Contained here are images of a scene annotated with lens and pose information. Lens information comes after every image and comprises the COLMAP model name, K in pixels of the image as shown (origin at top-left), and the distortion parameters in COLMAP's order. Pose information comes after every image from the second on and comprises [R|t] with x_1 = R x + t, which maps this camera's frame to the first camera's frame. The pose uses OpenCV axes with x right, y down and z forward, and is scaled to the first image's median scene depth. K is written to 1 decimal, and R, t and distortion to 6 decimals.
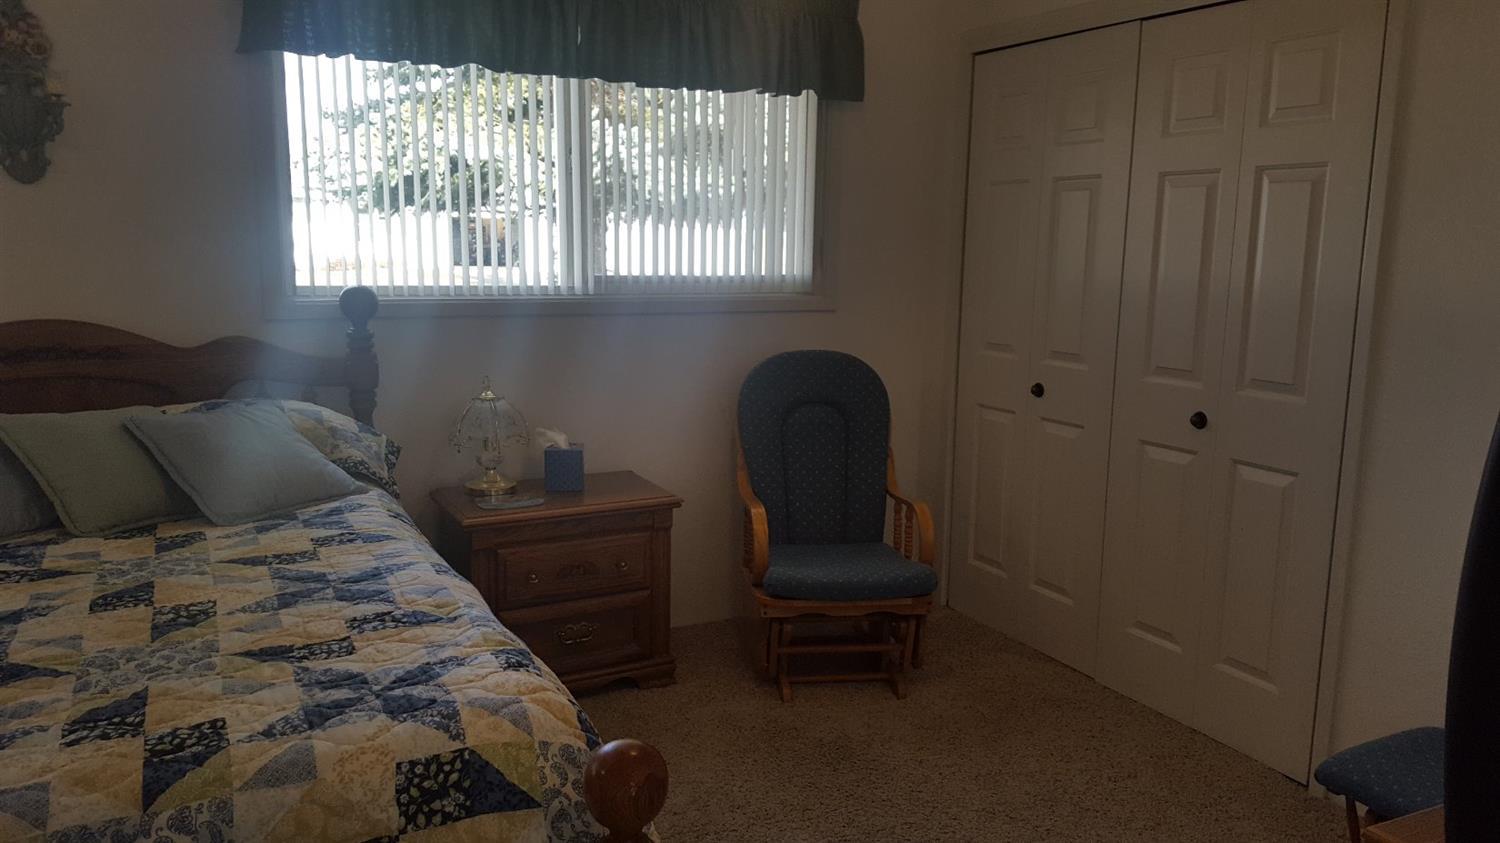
lens RADIAL K [[1087.4, 0, 748.0], [0, 1087.4, 439.9], [0, 0, 1]] dist [0.137925, -0.181373]
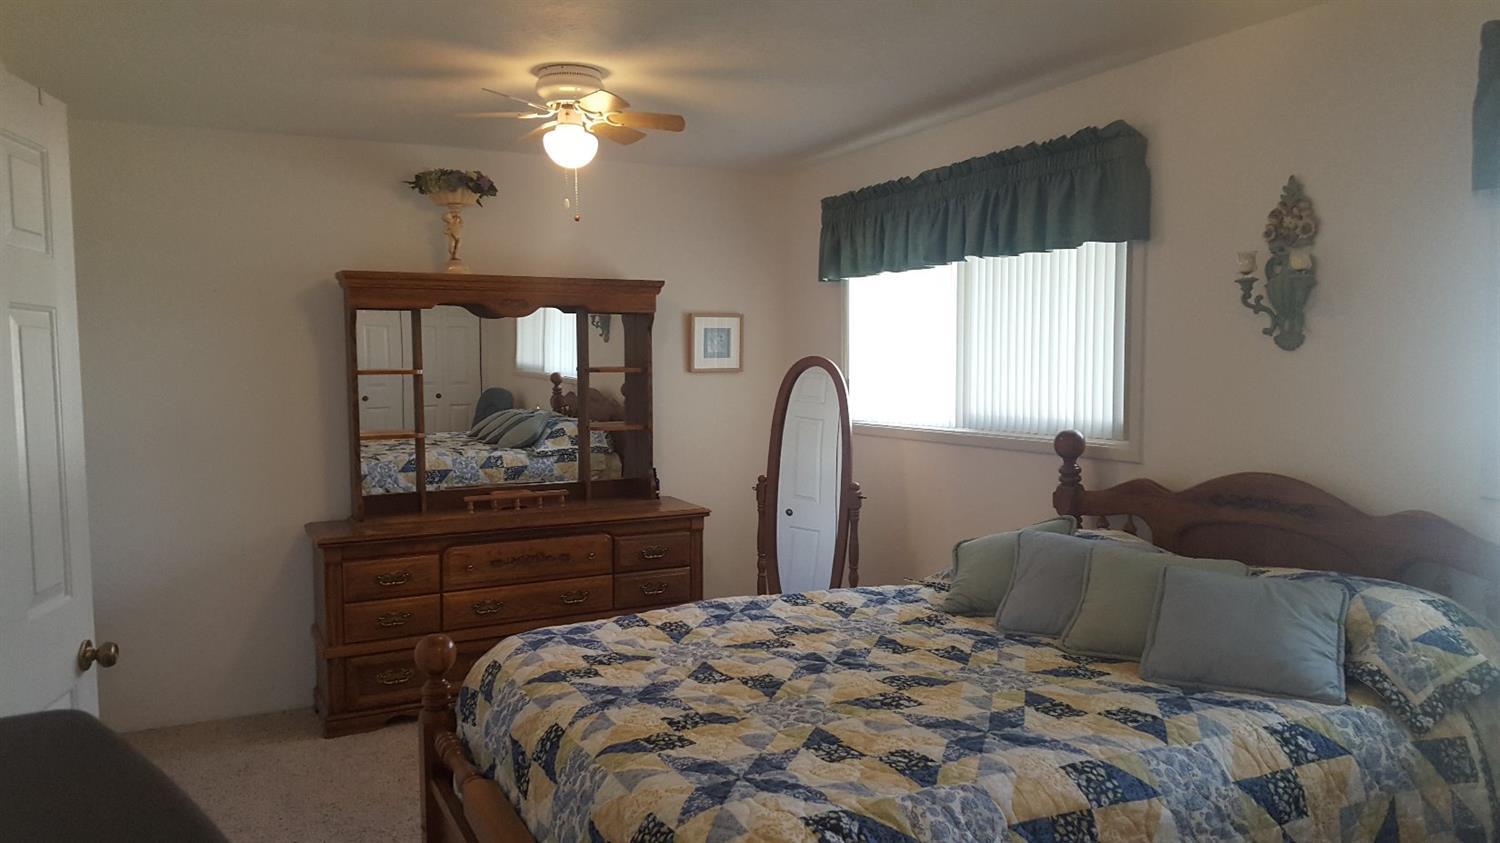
lens RADIAL K [[1087.4, 0, 748.0], [0, 1087.4, 439.9], [0, 0, 1]] dist [0.137925, -0.181373]
pose [[0.012386, 0.057934, -0.998244, 0.685472], [-0.174970, 0.983043, 0.054881, -0.168369], [0.984496, 0.173983, 0.022312, 0.704805]]
